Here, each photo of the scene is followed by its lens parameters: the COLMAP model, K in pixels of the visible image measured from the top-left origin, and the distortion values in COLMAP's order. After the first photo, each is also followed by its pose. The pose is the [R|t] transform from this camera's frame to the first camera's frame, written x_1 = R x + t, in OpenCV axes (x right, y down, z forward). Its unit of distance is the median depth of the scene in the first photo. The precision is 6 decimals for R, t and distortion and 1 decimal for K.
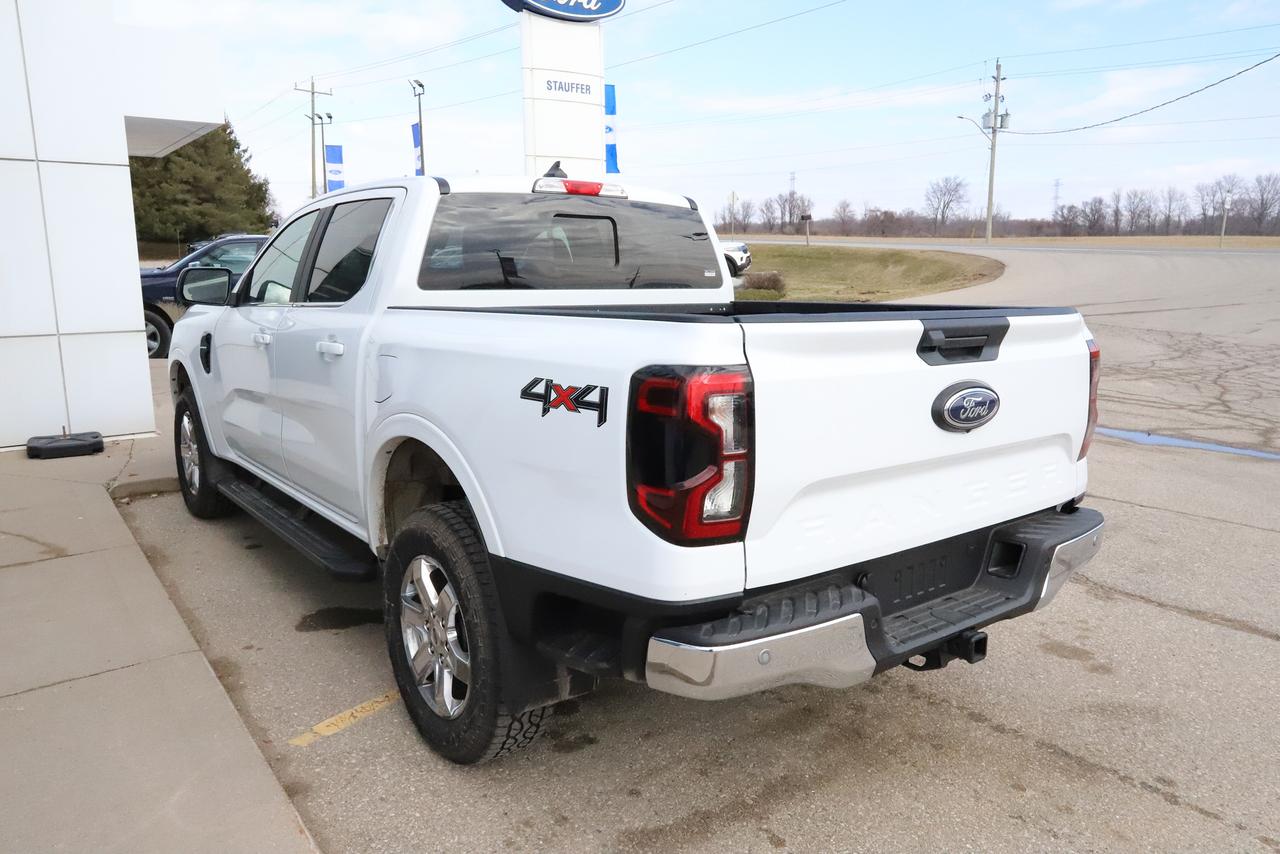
lens RADIAL K [[918.6, 0, 640.0], [0, 918.6, 427.0], [0, 0, 1]] dist [-0.022144, 0.001261]
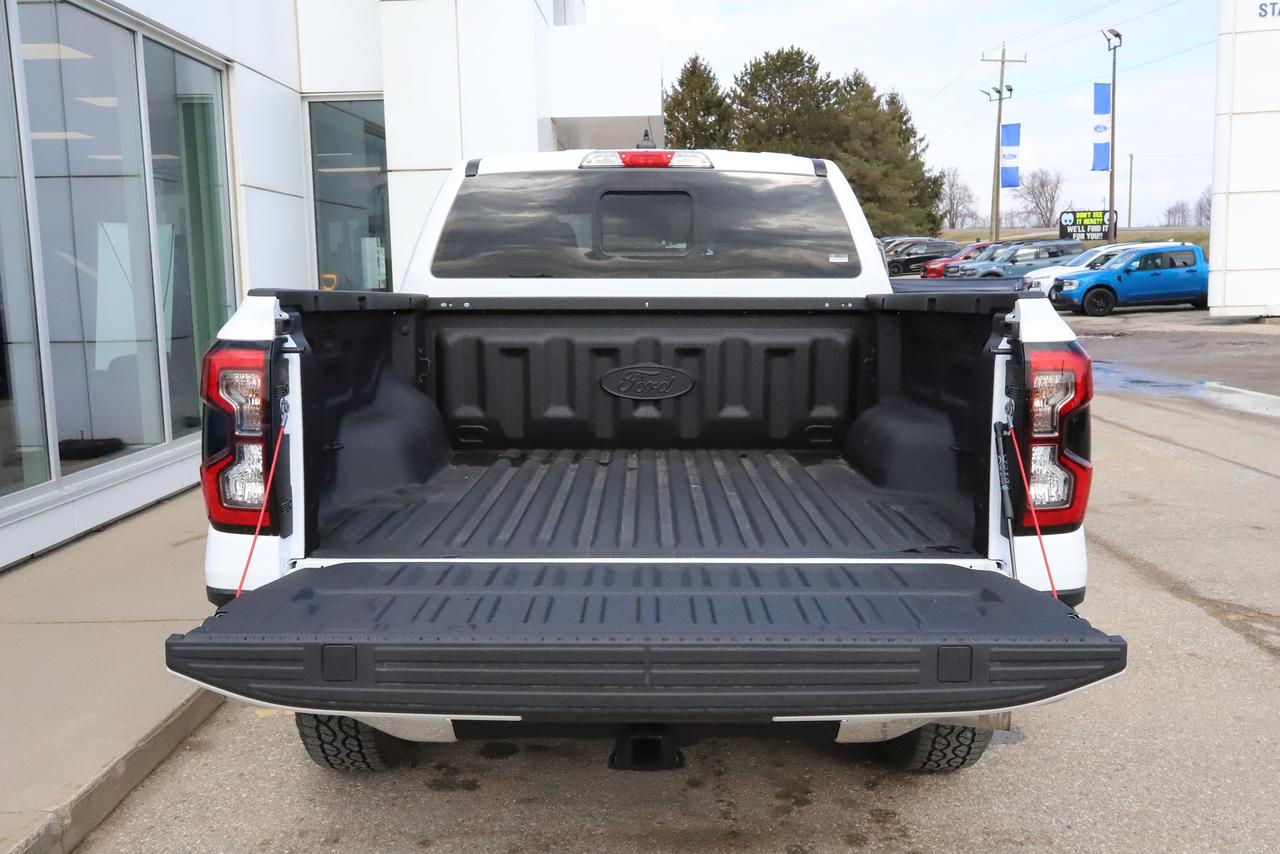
lens RADIAL K [[1148.4, 0, 640.0], [0, 1148.4, 427.0], [0, 0, 1]] dist [-0.005404, 0.071140]
pose [[0.789967, 0.069579, -0.609189, 0.708523], [-0.095264, 0.995403, -0.009842, -0.003918], [0.605704, 0.065809, 0.792964, 0.203128]]
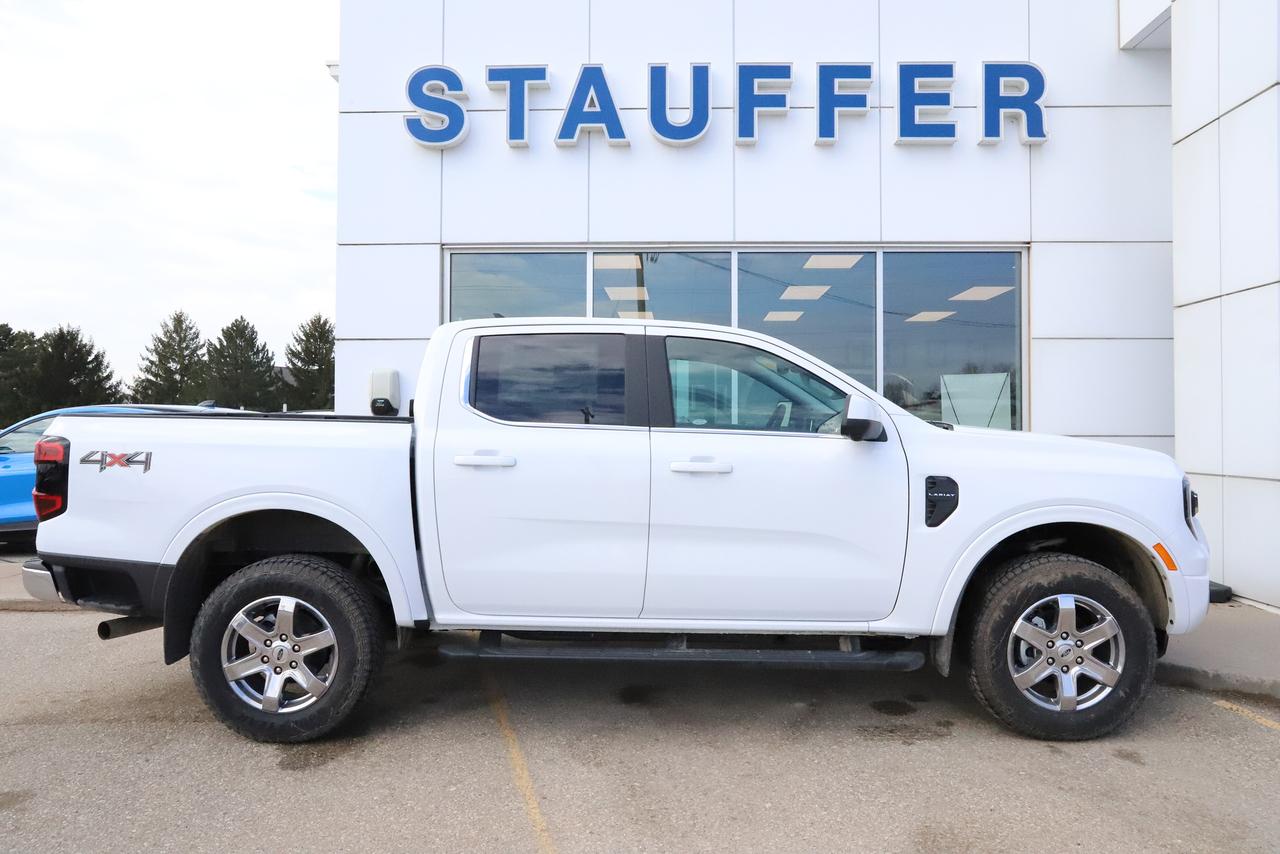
lens RADIAL K [[843.3, 0, 640.0], [0, 843.3, 427.0], [0, 0, 1]] dist [-0.034832, 0.042965]
pose [[-0.618041, 0.000350, -0.786145, 0.892453], [-0.141402, 0.983641, 0.111603, -0.362583], [0.773324, 0.180138, -0.607882, 2.358083]]
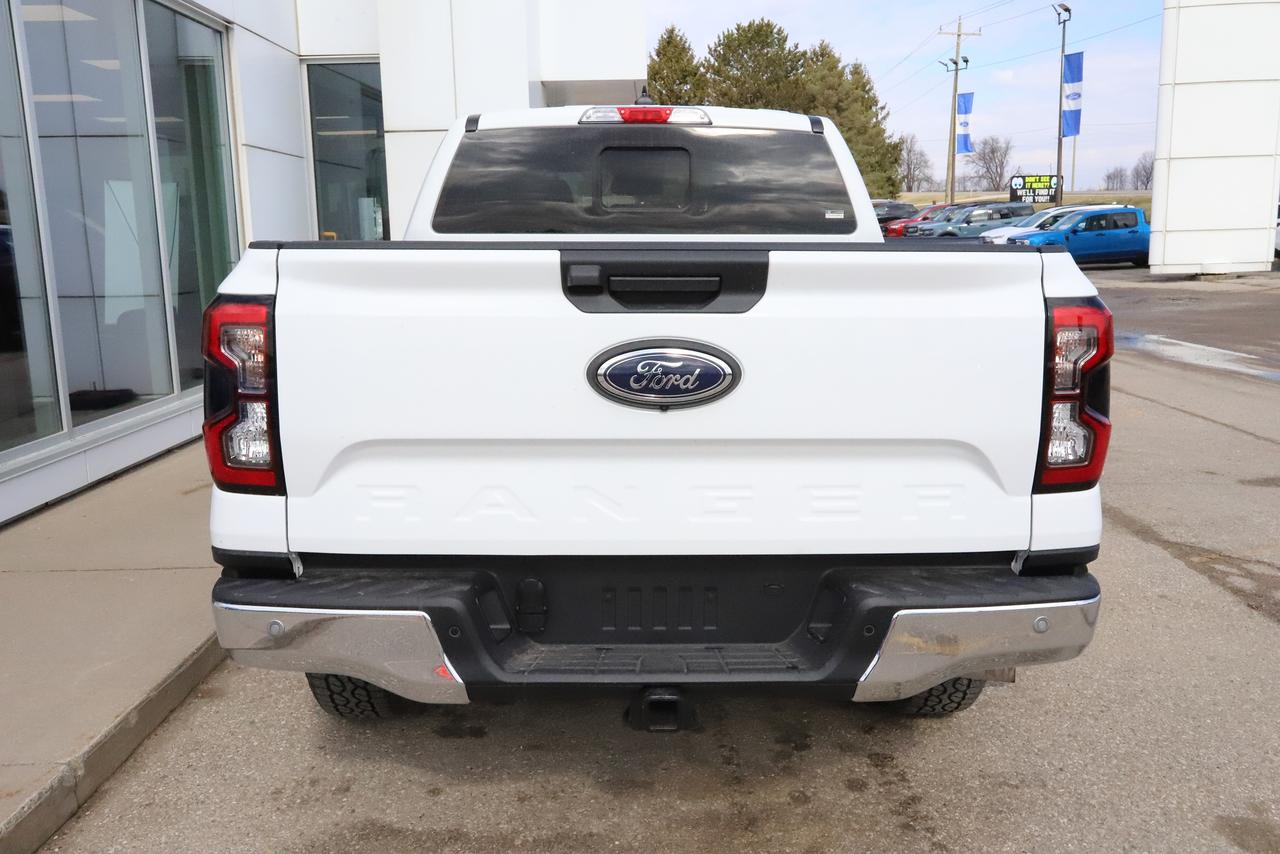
lens RADIAL K [[1060.1, 0, 640.0], [0, 1060.1, 427.0], [0, 0, 1]] dist [-0.009320, 0.050663]
pose [[0.801820, 0.097074, -0.589628, 0.645773], [-0.094136, 0.994916, 0.035786, -0.007274], [0.590104, 0.026811, 0.806882, 0.246976]]
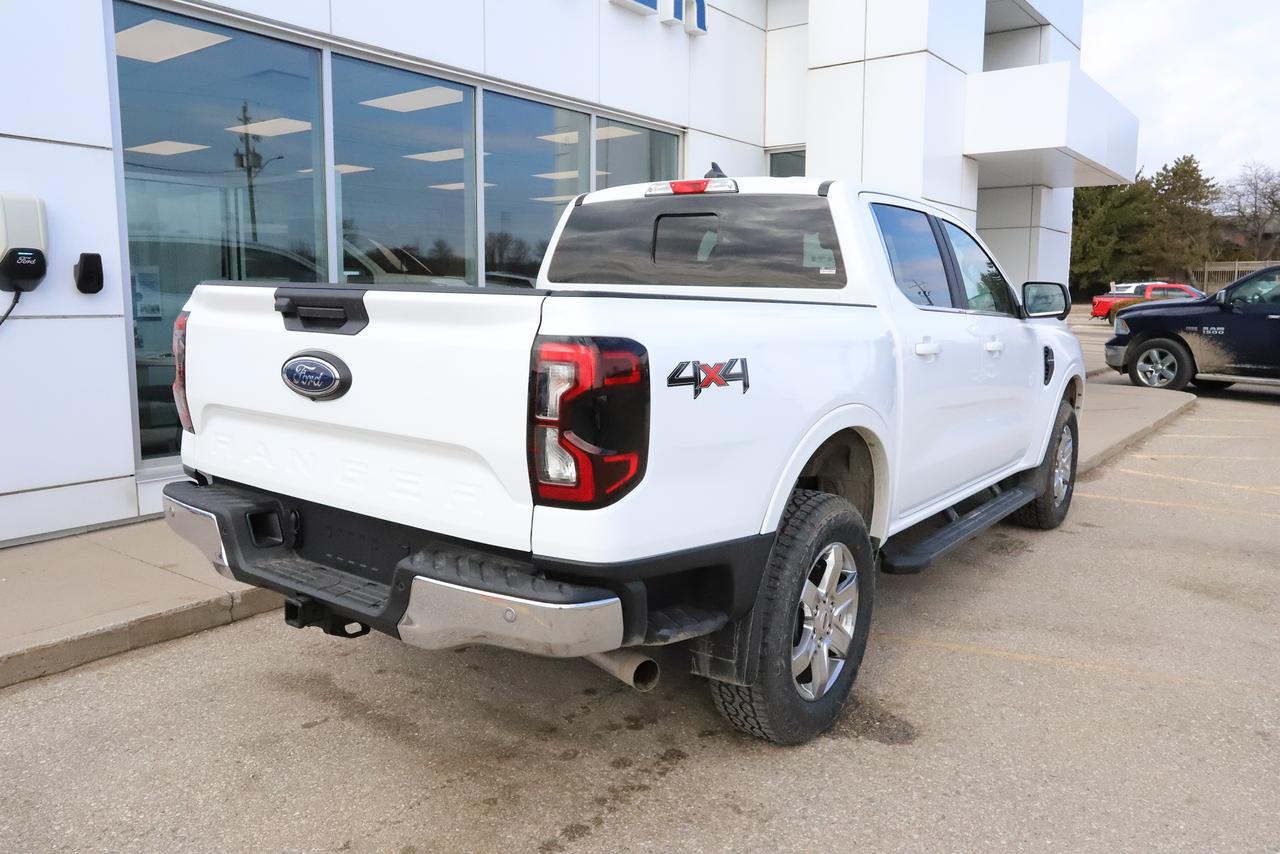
lens RADIAL K [[928.1, 0, 640.0], [0, 928.1, 427.0], [0, 0, 1]] dist [-0.009216, -0.000181]
pose [[0.282309, 0.137623, -0.949401, 1.119899], [-0.180392, 0.979618, 0.088362, -0.095052], [0.942210, 0.146319, 0.301381, 0.802399]]
